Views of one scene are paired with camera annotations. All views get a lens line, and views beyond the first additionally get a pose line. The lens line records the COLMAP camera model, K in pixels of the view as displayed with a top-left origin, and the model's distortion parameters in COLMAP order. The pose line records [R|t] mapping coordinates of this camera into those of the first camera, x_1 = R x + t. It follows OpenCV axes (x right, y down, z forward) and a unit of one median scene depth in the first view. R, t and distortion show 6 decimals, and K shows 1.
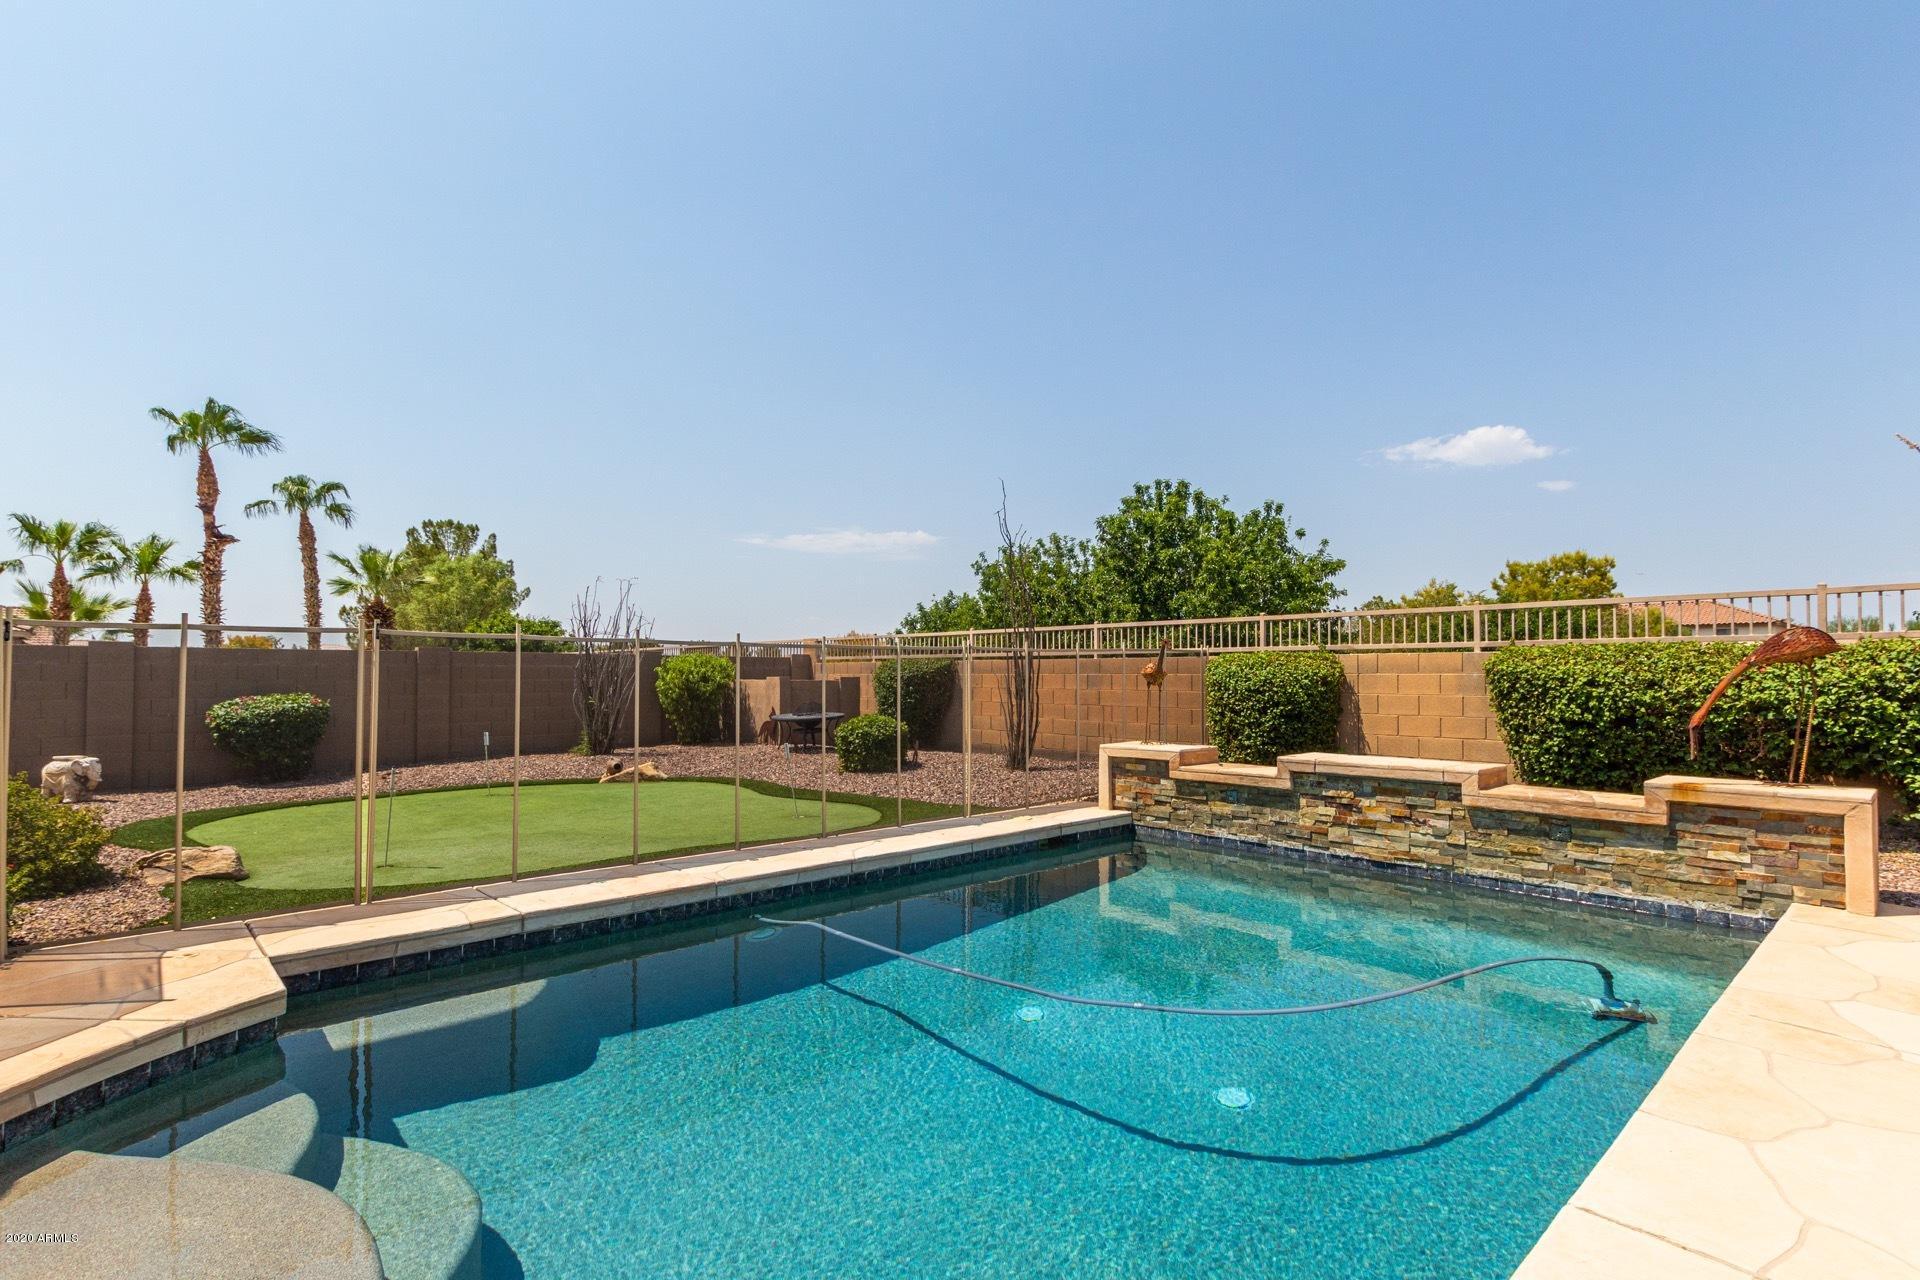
lens RADIAL K [[899.2, 0, 956.9], [0, 899.2, 654.1], [0, 0, 1]] dist [0.011734, -0.000367]
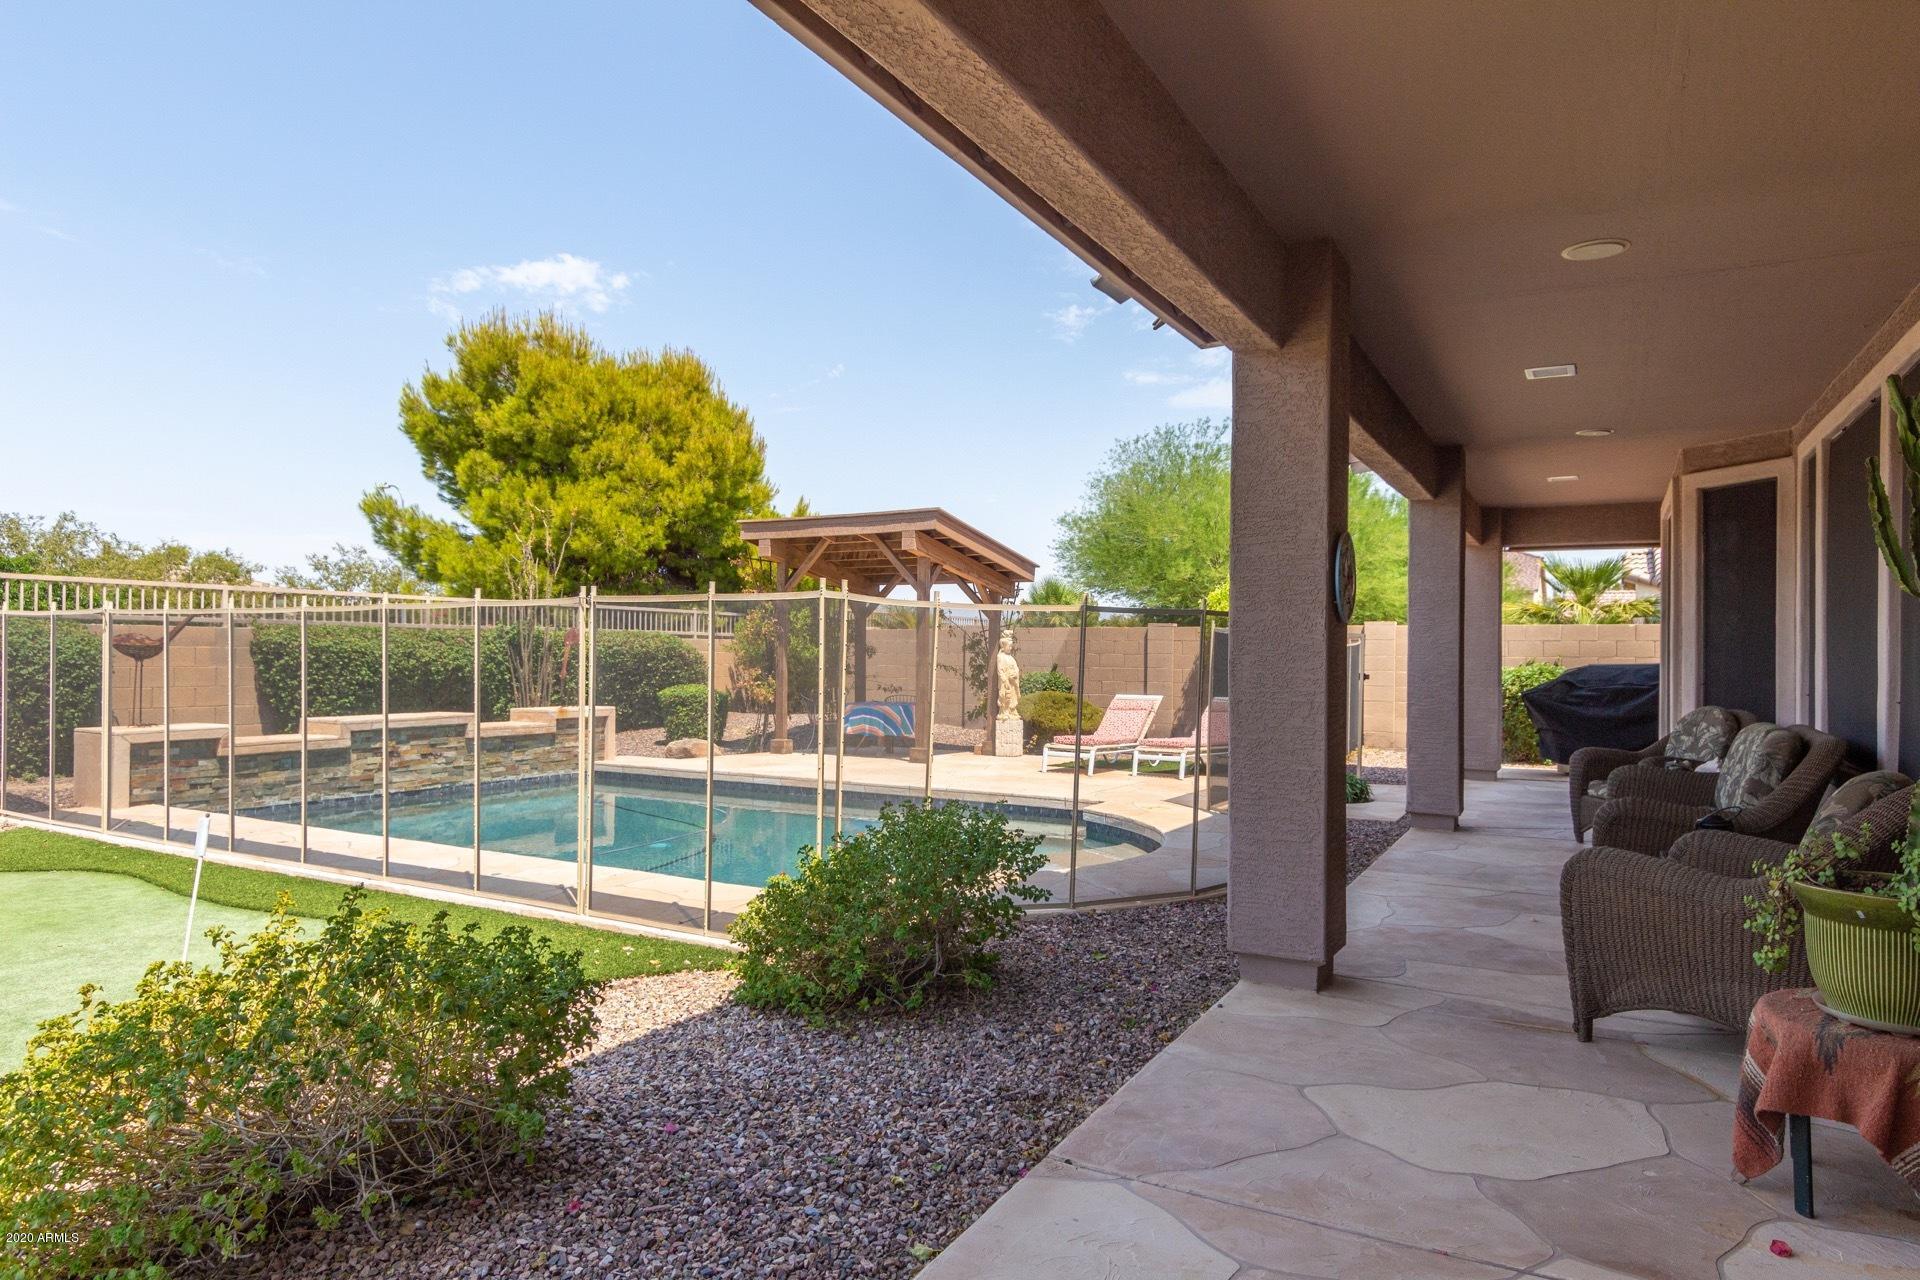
lens RADIAL K [[1126.0, 0, 959.6], [0, 1126.0, 648.5], [0, 0, 1]] dist [0.003680, 0.000799]
pose [[-0.300072, 0.002741, 0.953913, -0.628643], [-0.033975, 0.999331, -0.013558, 0.007704], [-0.953312, -0.036477, -0.299778, 0.343169]]
